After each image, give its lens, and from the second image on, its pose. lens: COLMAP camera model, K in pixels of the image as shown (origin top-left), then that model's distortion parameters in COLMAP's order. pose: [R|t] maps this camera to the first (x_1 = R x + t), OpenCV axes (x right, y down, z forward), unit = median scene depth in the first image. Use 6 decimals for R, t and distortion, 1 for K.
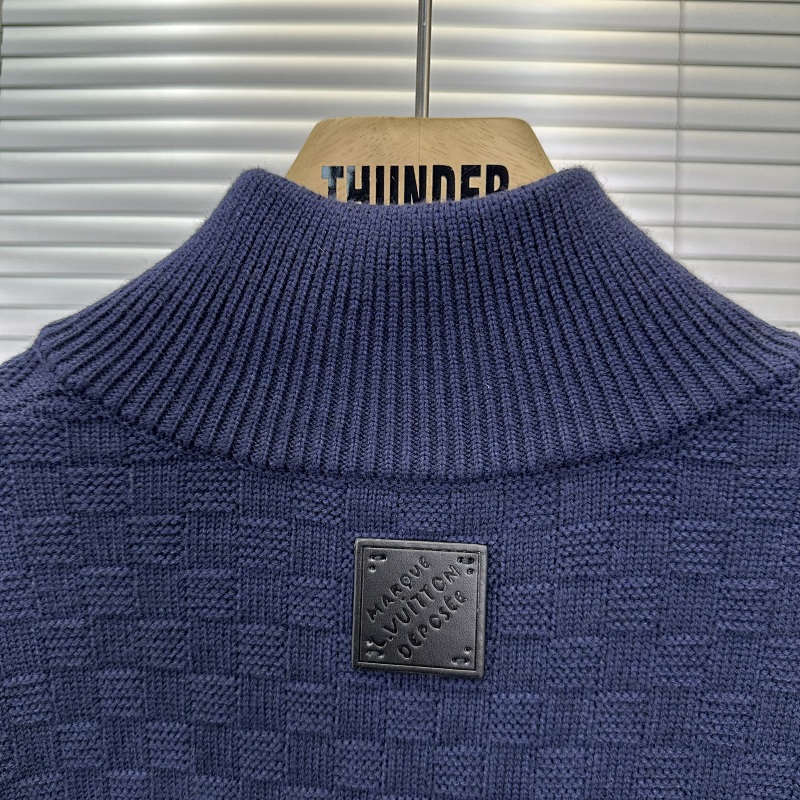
lens RADIAL K [[750.2, 0, 392.1], [0, 750.2, 397.6], [0, 0, 1]] dist [0.035728, 0.000000]
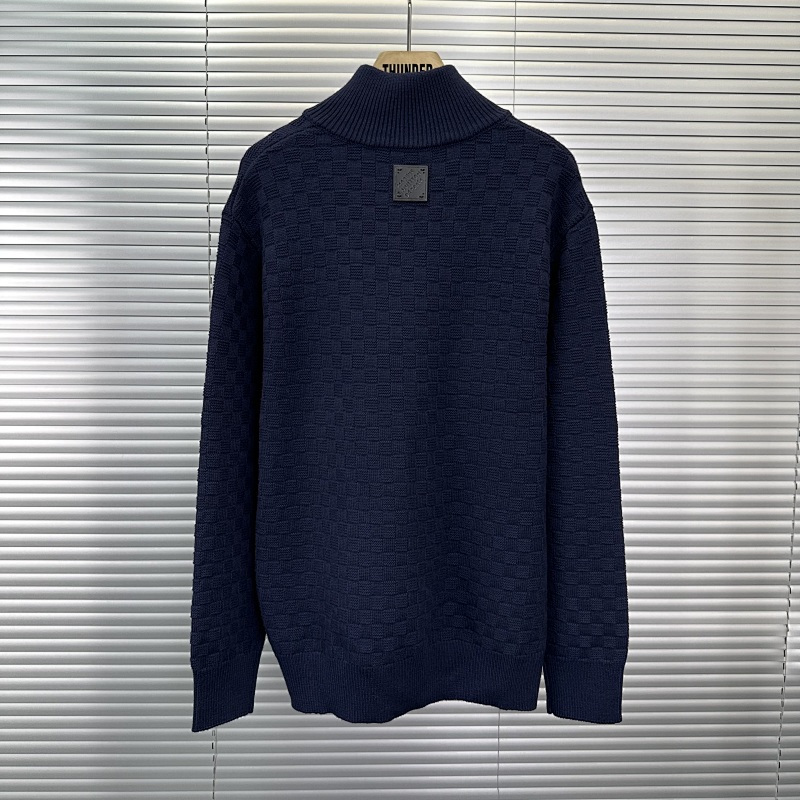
lens RADIAL K [[750.2, 0, 401.6], [0, 750.2, 401.8], [0, 0, 1]] dist [0.035728, 0.000000]
pose [[0.998812, -0.015250, 0.046282, -0.201014], [0.013035, 0.998772, 0.047791, 1.204928], [-0.046954, -0.047131, 0.997785, -2.862467]]
